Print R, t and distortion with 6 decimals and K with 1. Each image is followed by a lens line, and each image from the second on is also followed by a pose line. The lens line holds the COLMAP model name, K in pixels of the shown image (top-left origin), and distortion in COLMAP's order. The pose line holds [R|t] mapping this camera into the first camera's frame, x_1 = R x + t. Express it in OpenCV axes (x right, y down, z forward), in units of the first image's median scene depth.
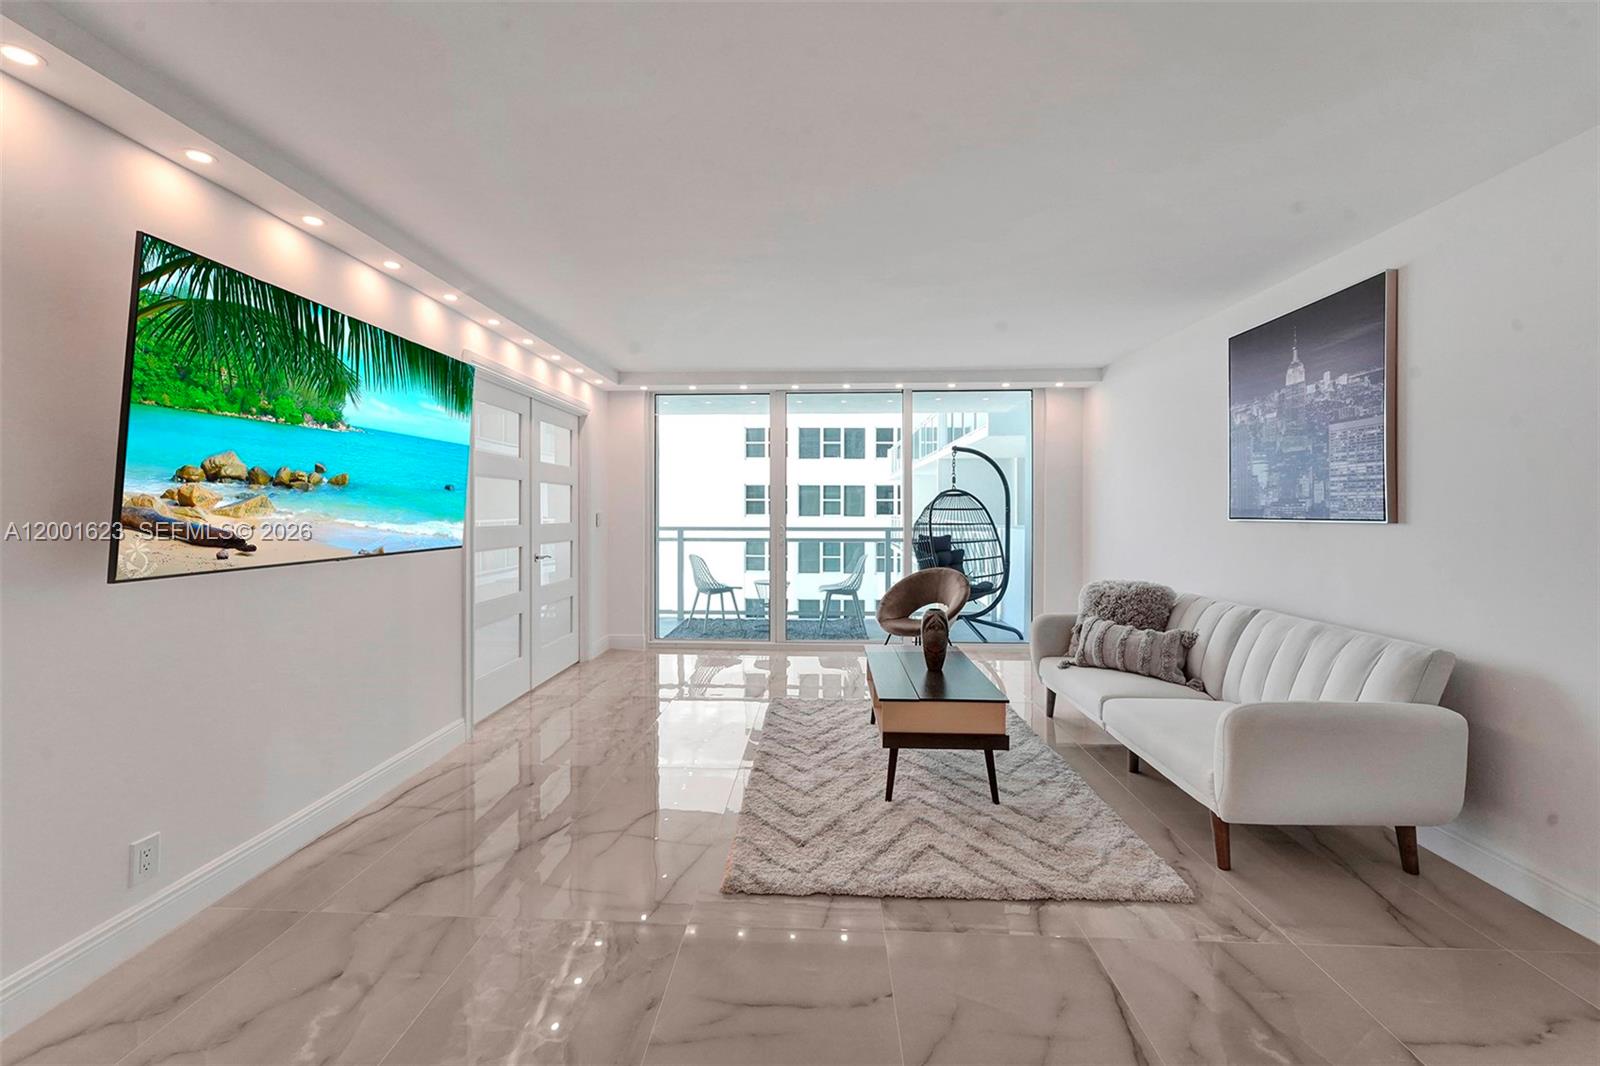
lens RADIAL K [[654.7, 0, 797.6], [0, 654.7, 524.0], [0, 0, 1]] dist [-0.002454, -0.000265]
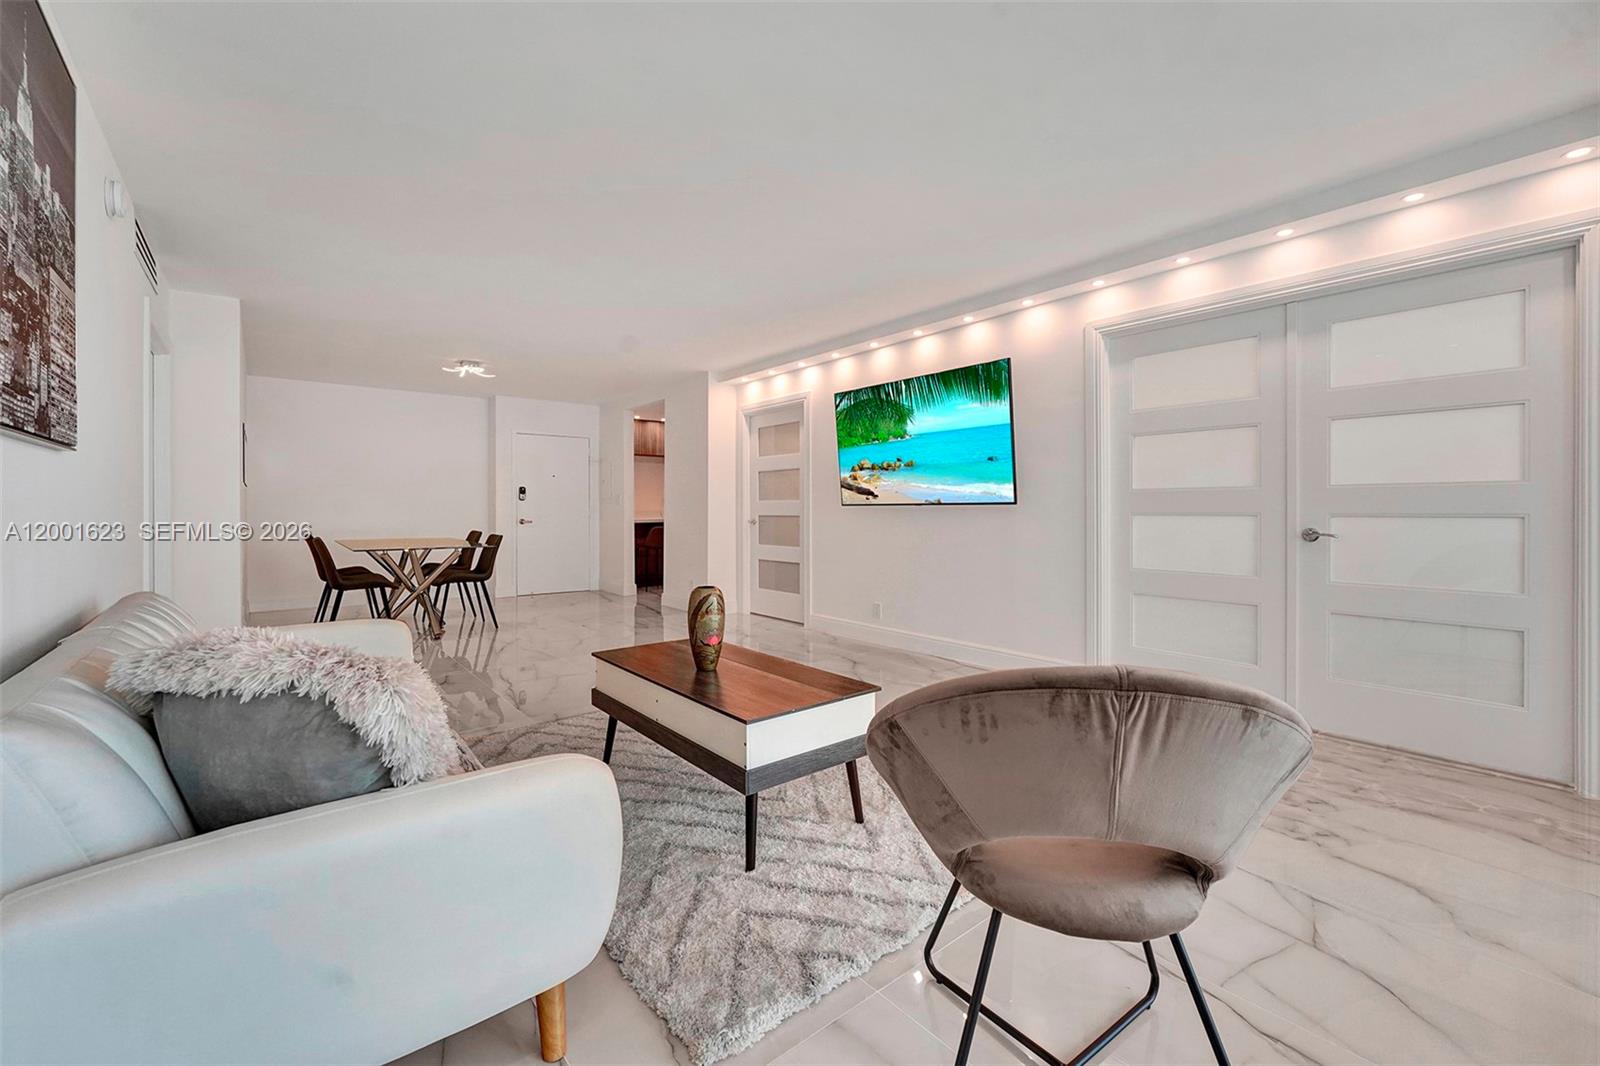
lens RADIAL K [[638.3, 0, 798.2], [0, 638.3, 540.1], [0, 0, 1]] dist [-0.001524, 0.000042]
pose [[-0.732422, 0.078675, -0.676290, 0.873952], [0.019293, 0.995301, 0.094892, -0.027403], [0.680578, 0.056453, -0.730498, 2.207996]]
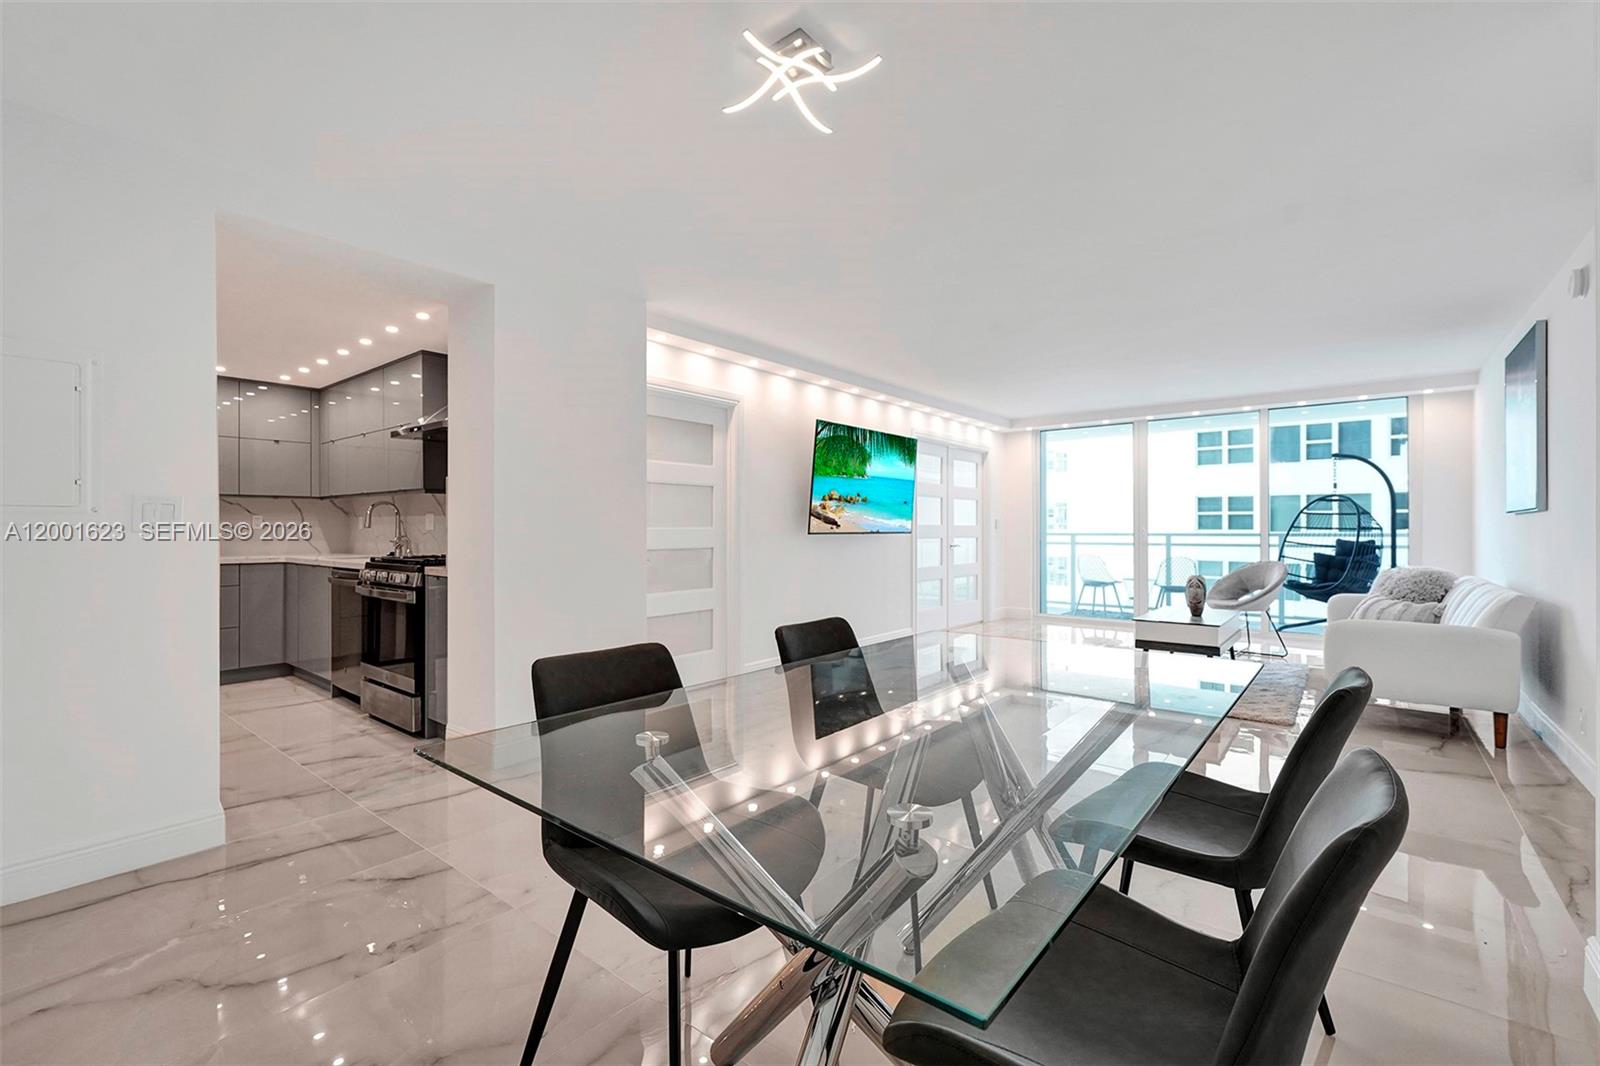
lens RADIAL K [[691.8, 0, 800.0], [0, 691.8, 533.0], [0, 0, 1]] dist [0.000245, 0.000006]
pose [[0.807846, 0.000647, -0.589394, 0.586750], [-0.009449, 0.999885, -0.011853, 0.087157], [0.589318, 0.015144, 0.807759, -1.160880]]
